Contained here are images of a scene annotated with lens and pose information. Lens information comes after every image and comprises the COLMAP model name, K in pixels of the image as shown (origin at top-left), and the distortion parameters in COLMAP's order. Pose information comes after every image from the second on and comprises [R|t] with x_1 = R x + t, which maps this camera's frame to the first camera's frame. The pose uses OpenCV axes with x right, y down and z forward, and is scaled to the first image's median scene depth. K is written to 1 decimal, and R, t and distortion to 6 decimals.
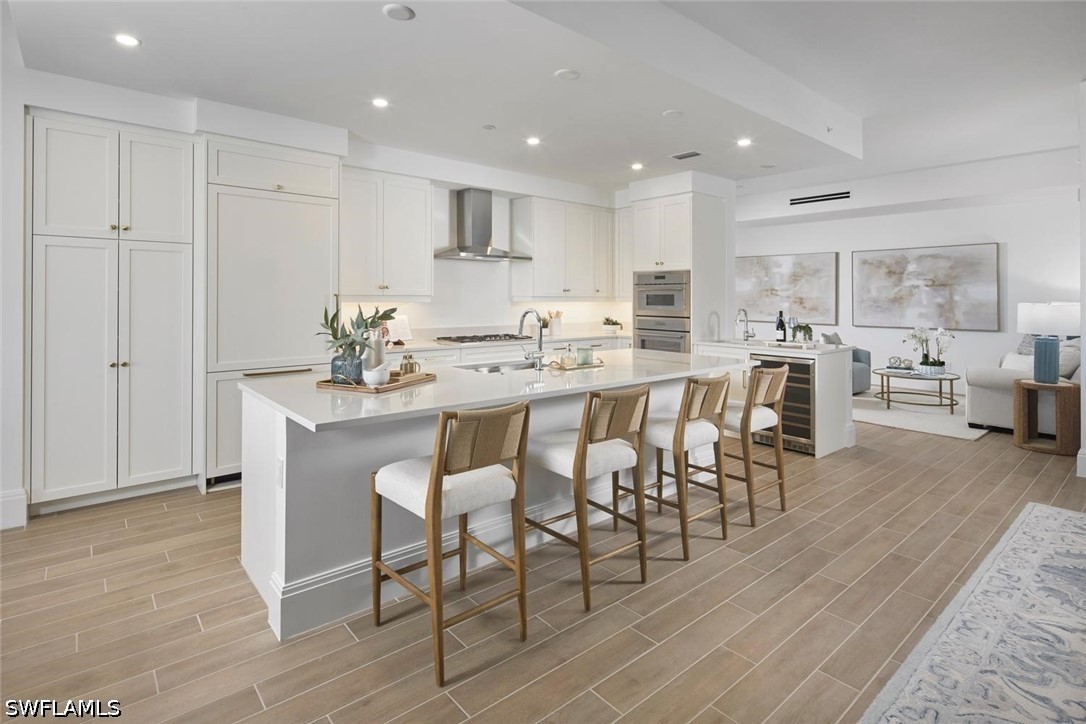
lens RADIAL K [[531.5, 0, 547.1], [0, 531.5, 321.7], [0, 0, 1]] dist [0.002551, -0.002077]
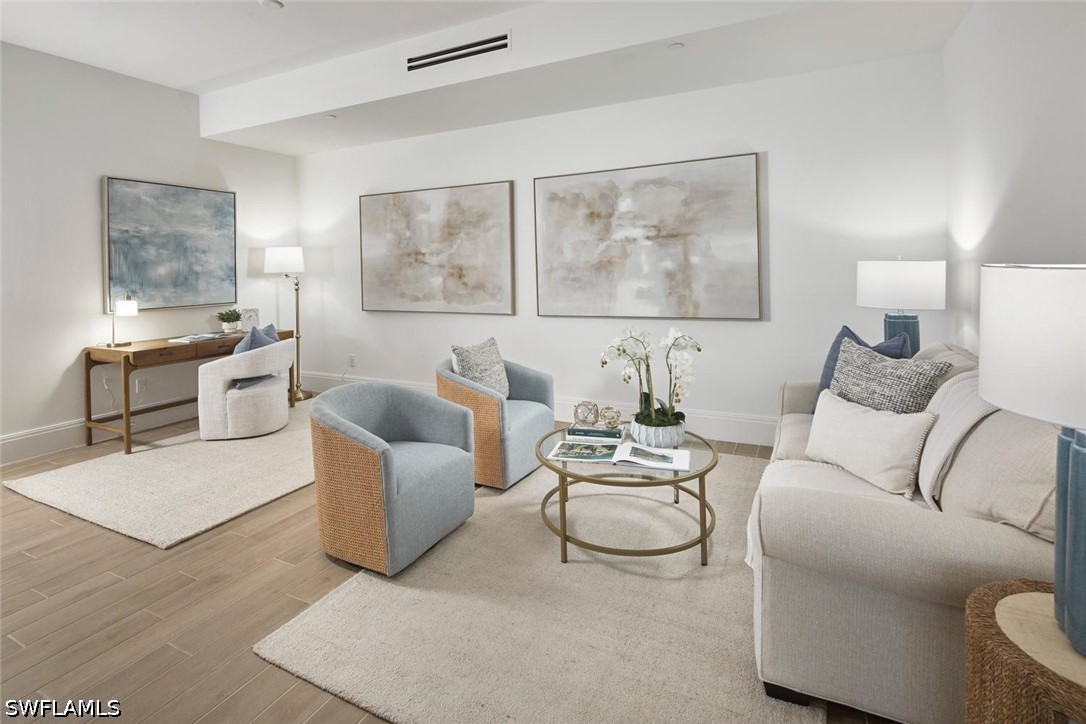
lens RADIAL K [[531.5, 0, 540.7], [0, 531.5, 360.3], [0, 0, 1]] dist [0.002551, -0.002077]
pose [[0.916197, -0.096393, 0.388961, 0.378745], [0.047756, 0.989985, 0.132852, -0.020715], [-0.397871, -0.103144, 0.911625, 0.520457]]
